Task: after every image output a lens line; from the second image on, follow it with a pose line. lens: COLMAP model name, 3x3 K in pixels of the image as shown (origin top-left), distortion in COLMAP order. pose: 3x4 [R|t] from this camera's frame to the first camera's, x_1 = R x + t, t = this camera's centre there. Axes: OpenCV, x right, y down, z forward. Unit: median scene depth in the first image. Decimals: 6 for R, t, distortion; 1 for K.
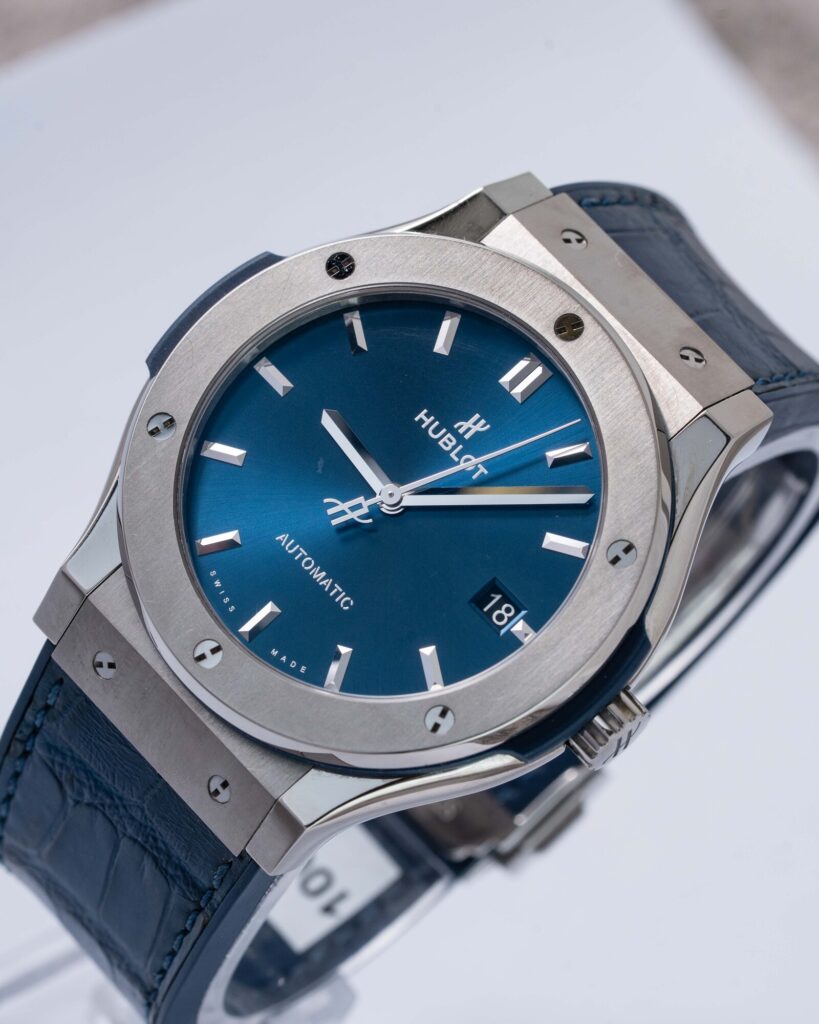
lens RADIAL K [[5592.5, 0, 406.1], [0, 5592.5, 505.8], [0, 0, 1]] dist [-0.305036, 0.000000]
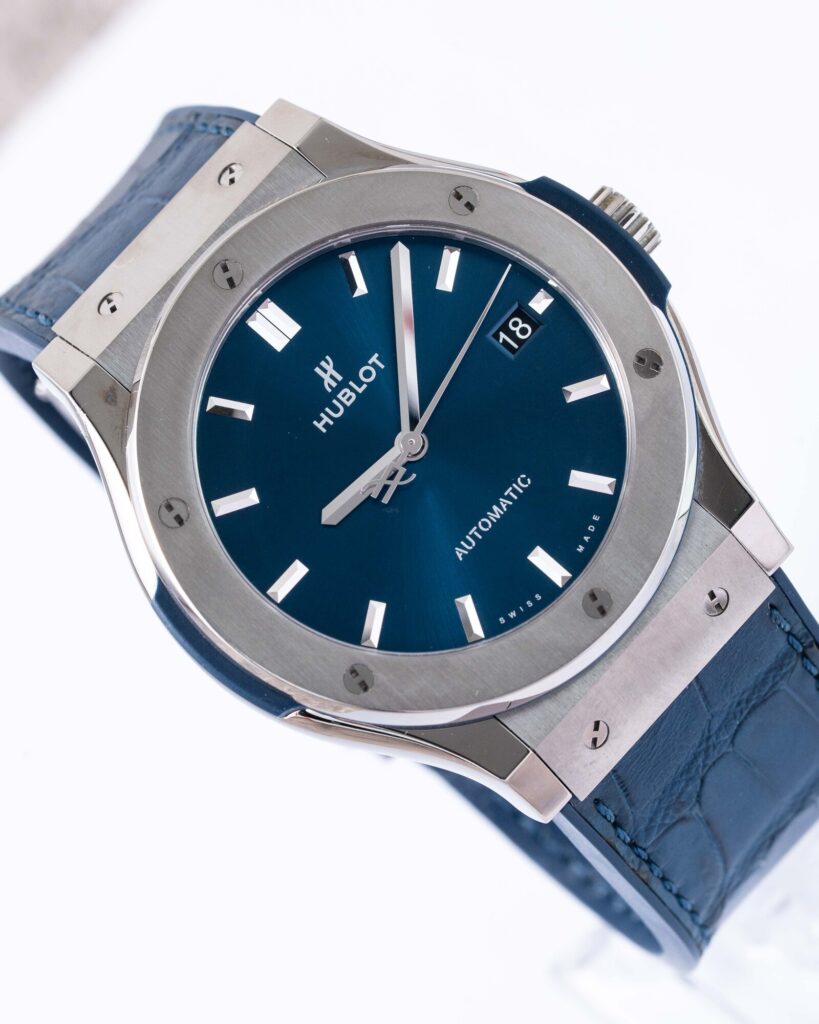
lens RADIAL K [[5592.5, 0, 410.1], [0, 5592.5, 511.9], [0, 0, 1]] dist [-0.305036, 0.000000]
pose [[-0.102258, -0.949863, 0.295473, -0.302032], [0.955788, -0.011495, 0.293830, -0.288583], [-0.275702, 0.312456, 0.909043, 0.111989]]
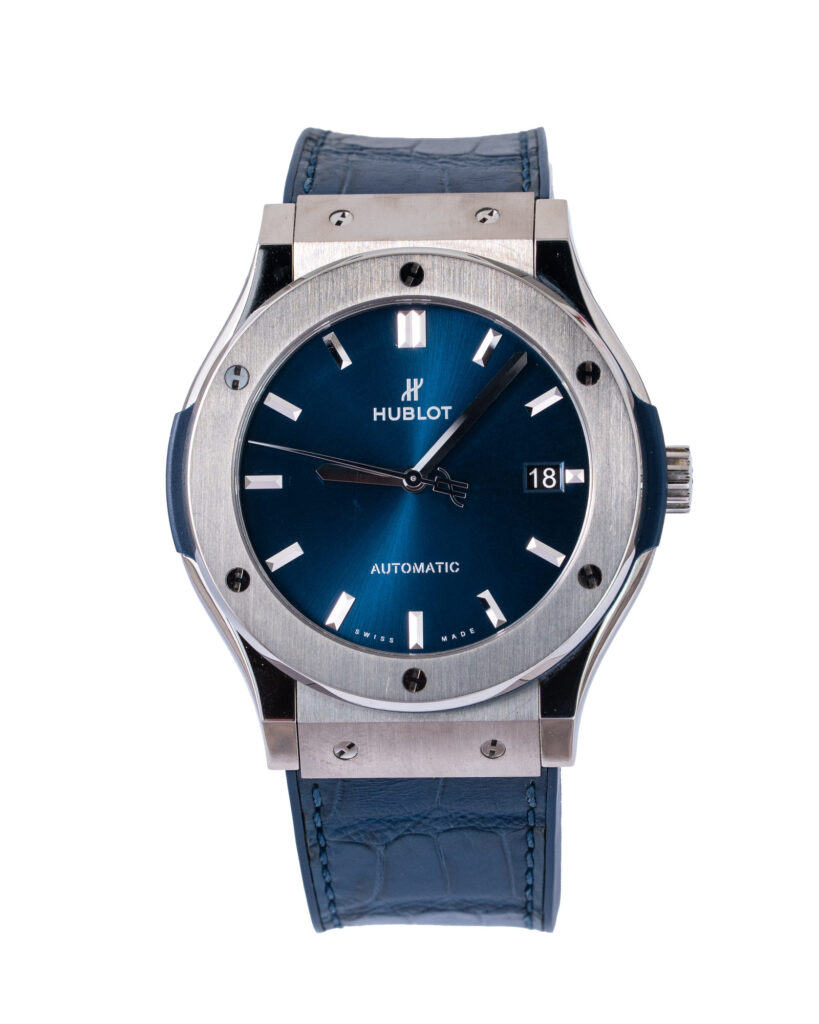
lens RADIAL K [[5592.5, 0, 409.1], [0, 5592.5, 511.5], [0, 0, 1]] dist [-0.305036, 0.000000]
pose [[0.664972, -0.731959, 0.148489, -0.185378], [0.707089, 0.681006, 0.190411, -0.224672], [-0.240495, -0.021623, 0.970409, -0.162377]]
